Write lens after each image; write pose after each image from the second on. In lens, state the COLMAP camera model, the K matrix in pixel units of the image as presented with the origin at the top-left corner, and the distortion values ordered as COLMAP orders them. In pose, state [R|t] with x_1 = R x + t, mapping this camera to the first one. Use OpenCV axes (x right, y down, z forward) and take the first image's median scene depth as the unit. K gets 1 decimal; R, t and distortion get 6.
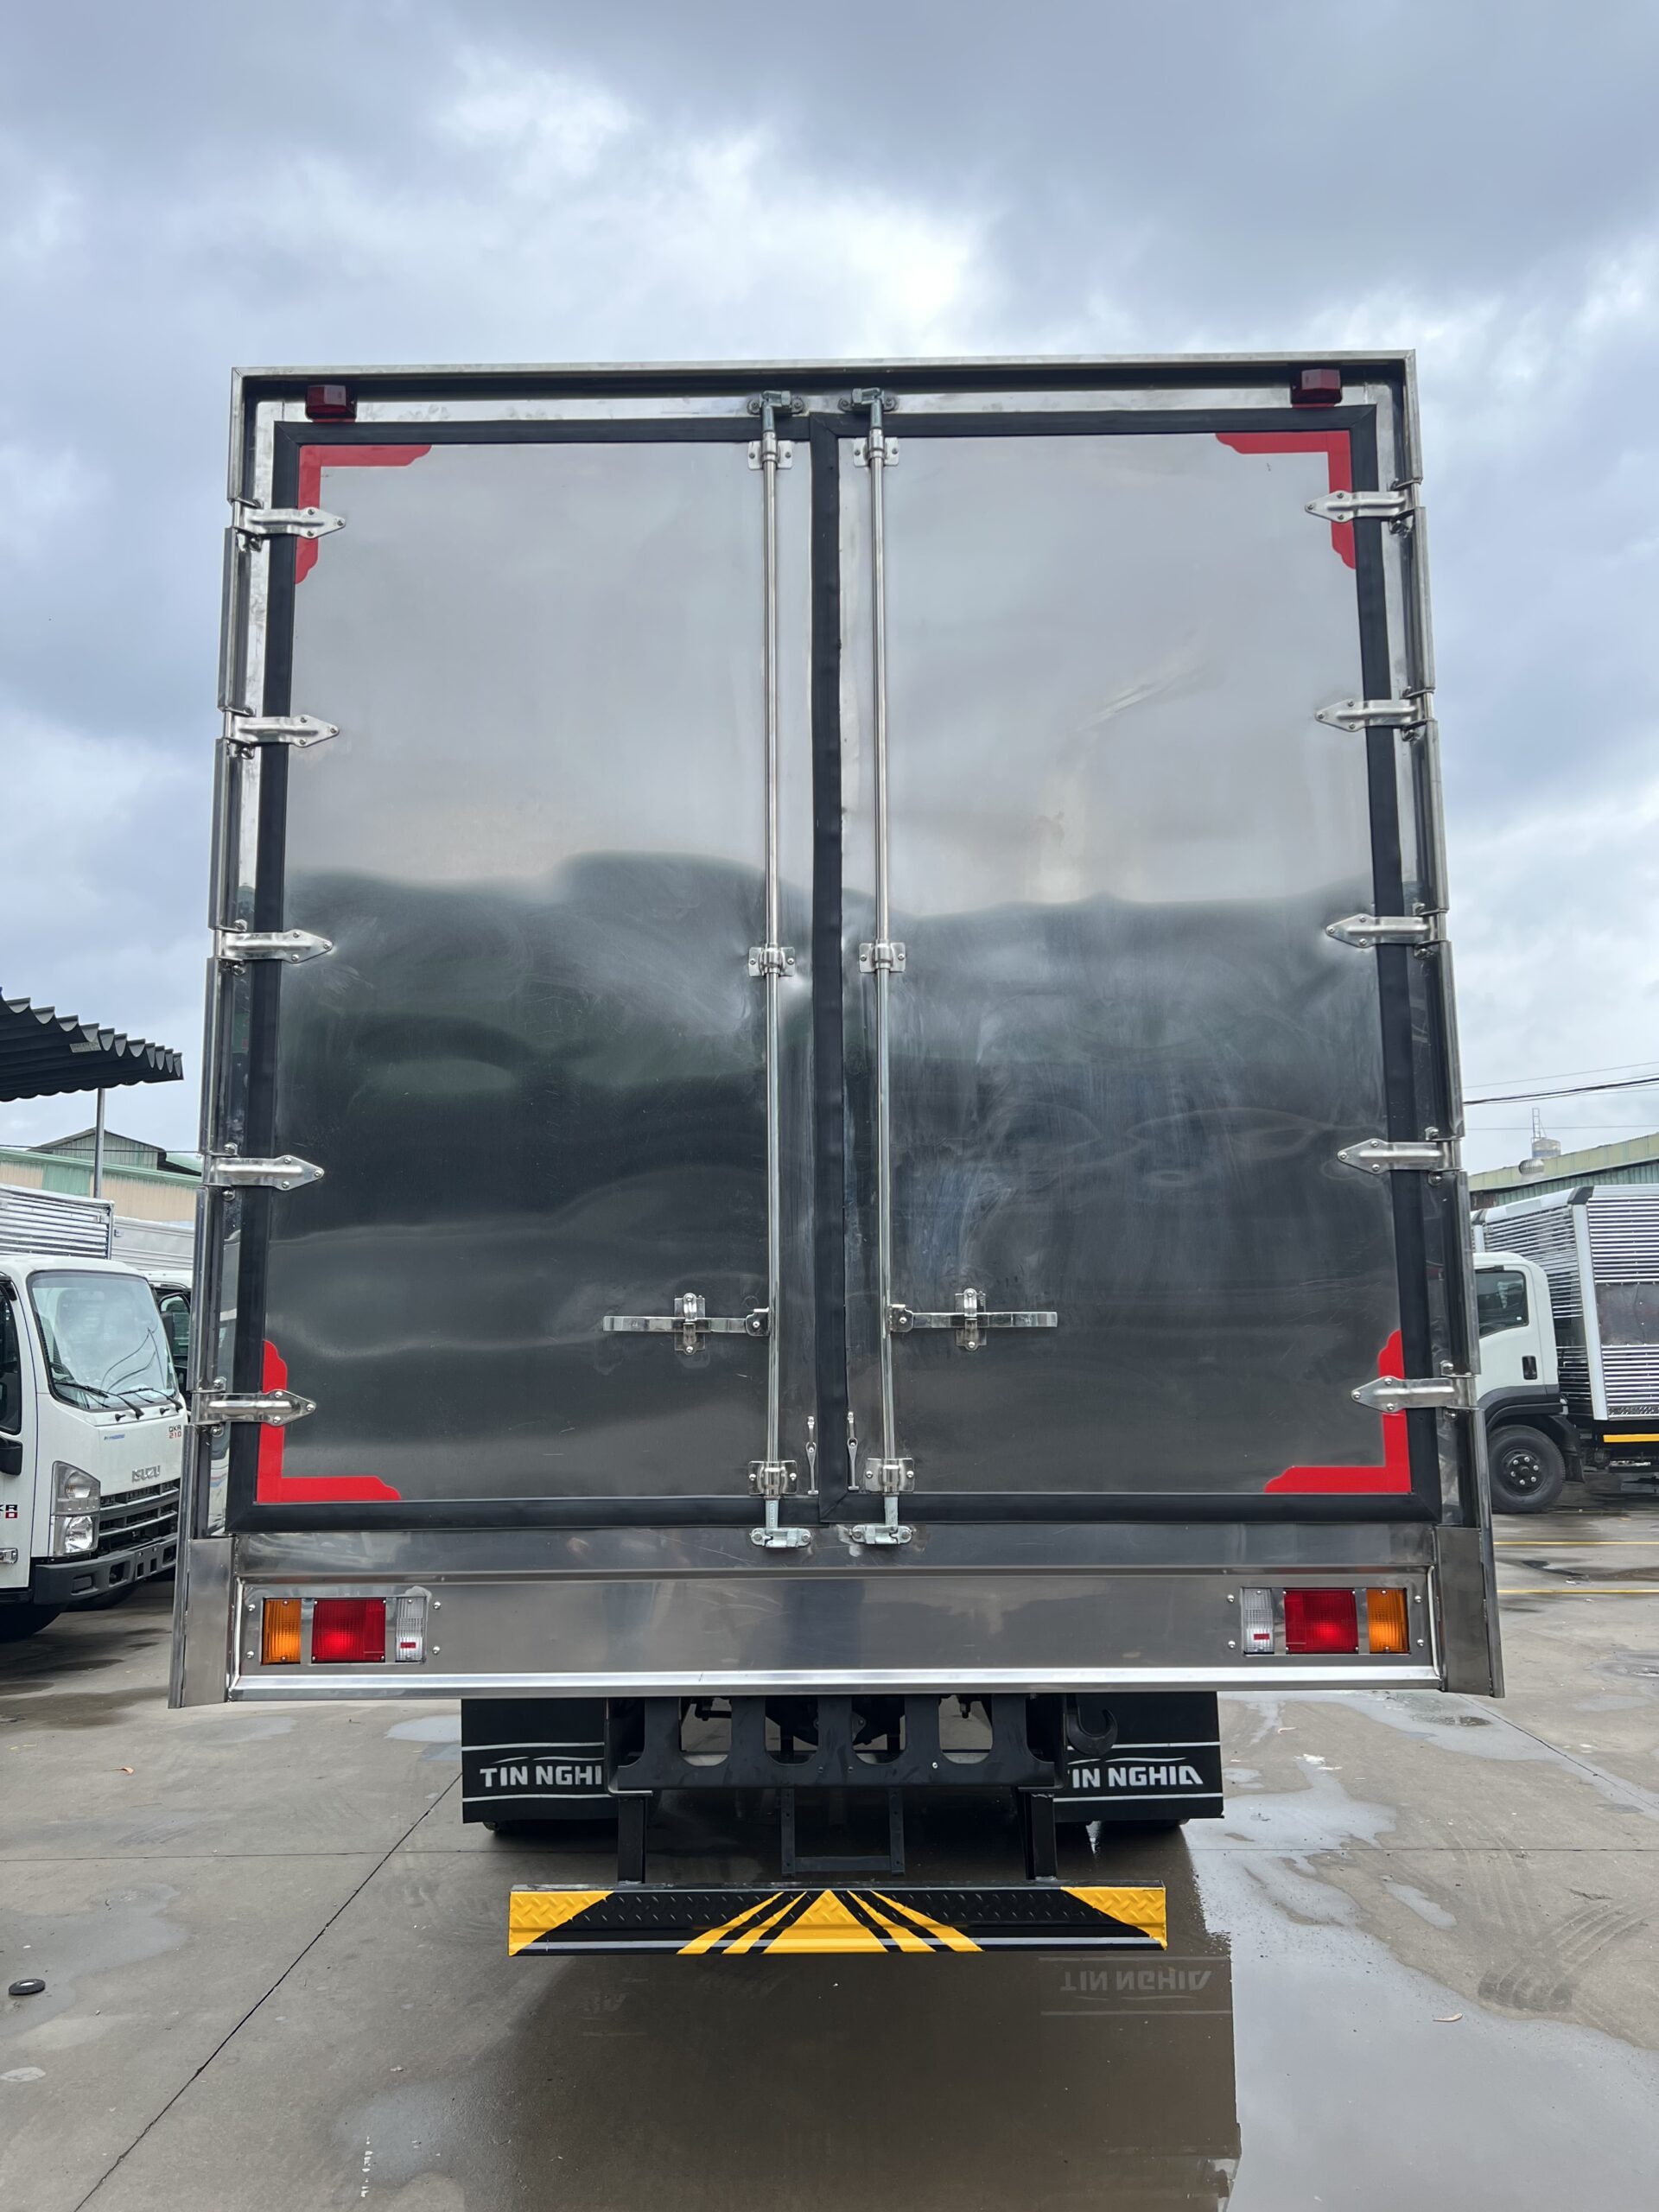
lens RADIAL K [[1635.3, 0, 832.7], [0, 1635.3, 1097.6], [0, 0, 1]] dist [0.058781, -0.046958]
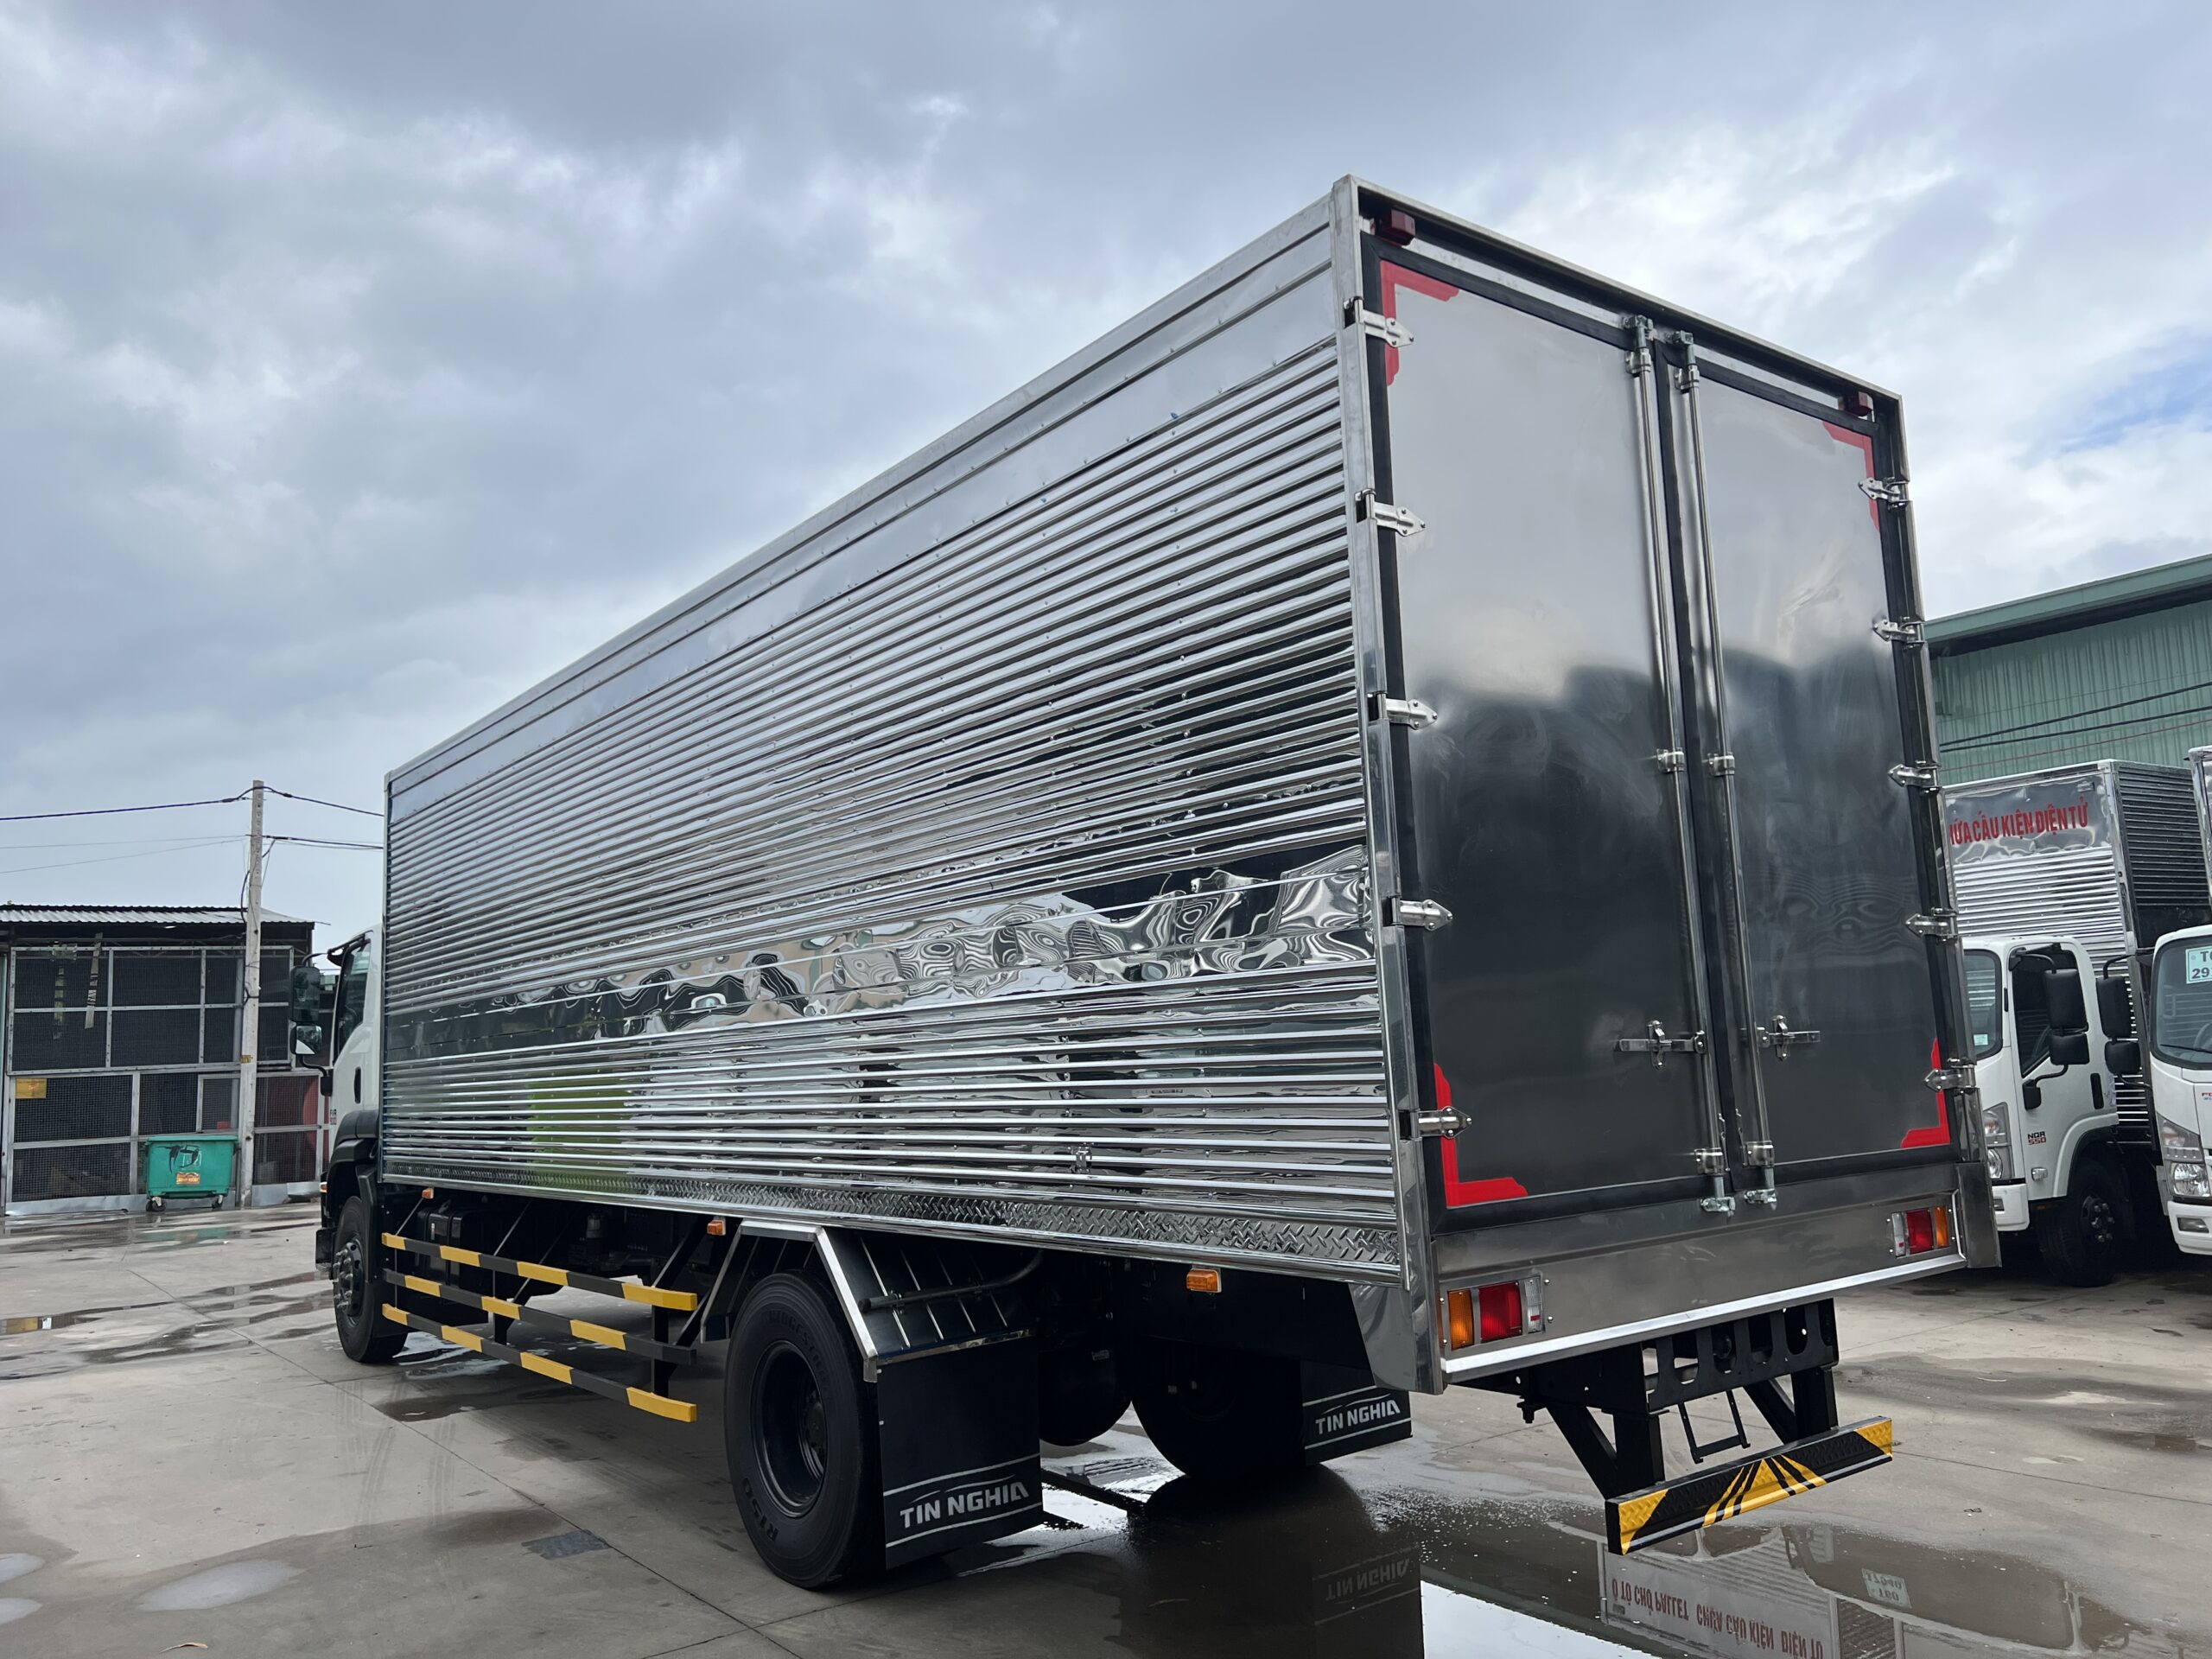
lens RADIAL K [[1635.3, 0, 1100.0], [0, 1635.3, 839.7], [0, 0, 1]] dist [0.058781, -0.046958]
pose [[0.793710, 0.056620, 0.605655, -1.156685], [-0.057022, 0.998200, -0.018590, 0.026623], [-0.605618, -0.019781, 0.795510, 0.235037]]
